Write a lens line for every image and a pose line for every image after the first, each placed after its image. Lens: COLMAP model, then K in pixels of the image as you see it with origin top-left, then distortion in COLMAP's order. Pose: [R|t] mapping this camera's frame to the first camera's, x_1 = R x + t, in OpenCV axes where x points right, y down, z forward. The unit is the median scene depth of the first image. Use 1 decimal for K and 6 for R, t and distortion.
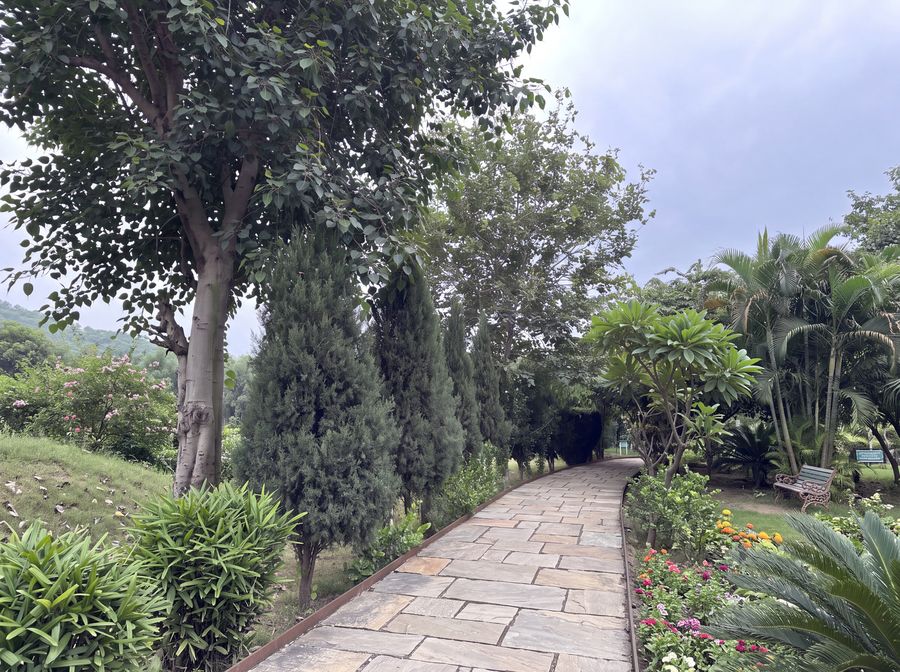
lens RADIAL K [[632.2, 0, 450.0], [0, 632.2, 336.0], [0, 0, 1]] dist [-0.032640, 0.003849]
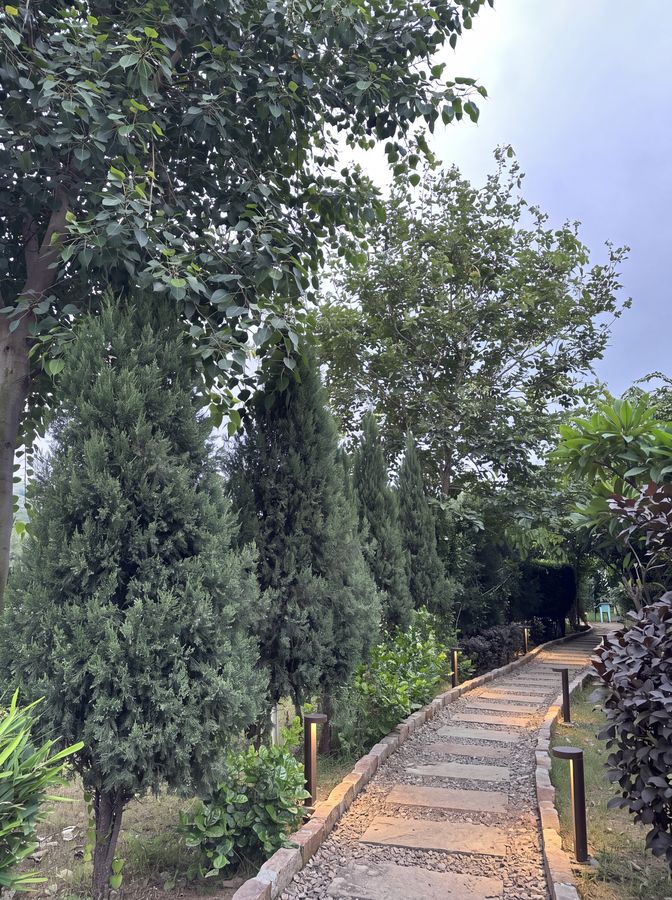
lens RADIAL K [[632.2, 0, 336.0], [0, 632.2, 450.0], [0, 0, 1]] dist [-0.032640, 0.003849]
pose [[0.995205, -0.030261, -0.093017, 0.045292], [0.024469, 0.997727, -0.062791, 0.037965], [0.094705, 0.060214, 0.993683, 0.312199]]
